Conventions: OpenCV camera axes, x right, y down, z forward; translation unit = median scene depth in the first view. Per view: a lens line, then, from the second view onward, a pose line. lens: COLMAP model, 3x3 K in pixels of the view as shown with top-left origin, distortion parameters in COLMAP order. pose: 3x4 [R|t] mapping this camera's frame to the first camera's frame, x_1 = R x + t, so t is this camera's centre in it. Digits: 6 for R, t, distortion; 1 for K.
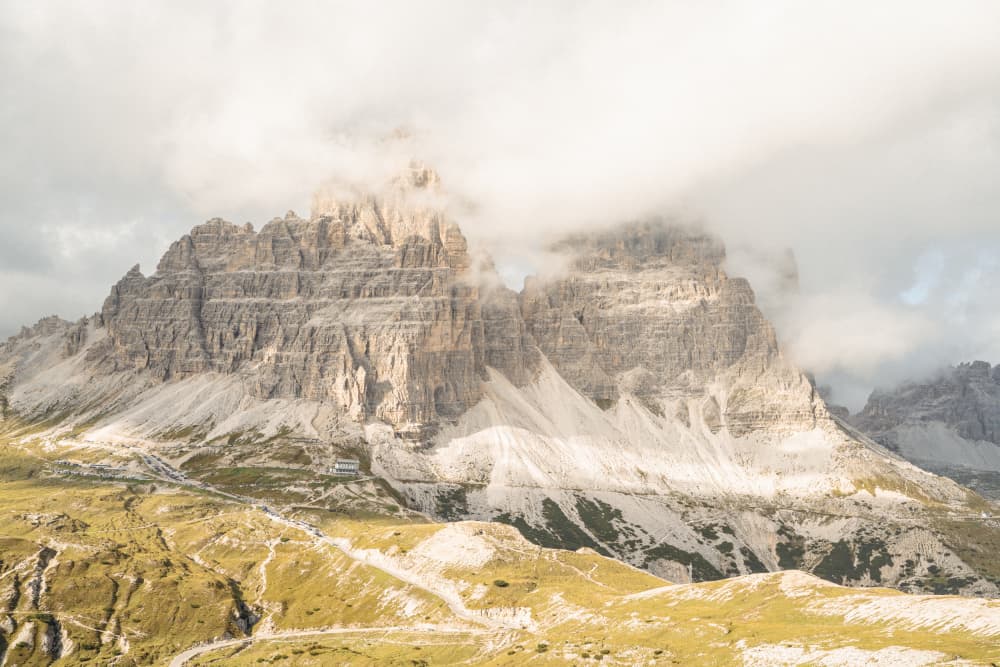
lens RADIAL K [[1388.8, 0, 500.0], [0, 1388.8, 333.6], [0, 0, 1]] dist [0.088995, 0.000000]
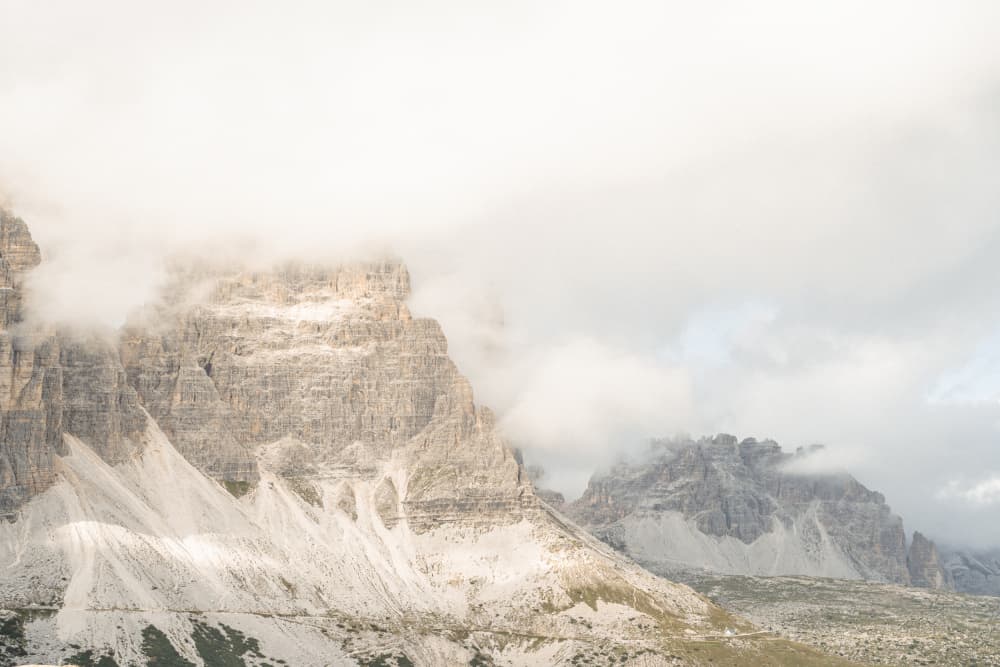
lens RADIAL K [[1388.8, 0, 500.7], [0, 1388.8, 335.6], [0, 0, 1]] dist [0.088995, 0.000000]
pose [[0.956246, 0.032165, 0.290791, -0.006653], [-0.019667, 0.998757, -0.045802, 0.002438], [-0.291903, 0.038079, 0.955690, 0.277267]]
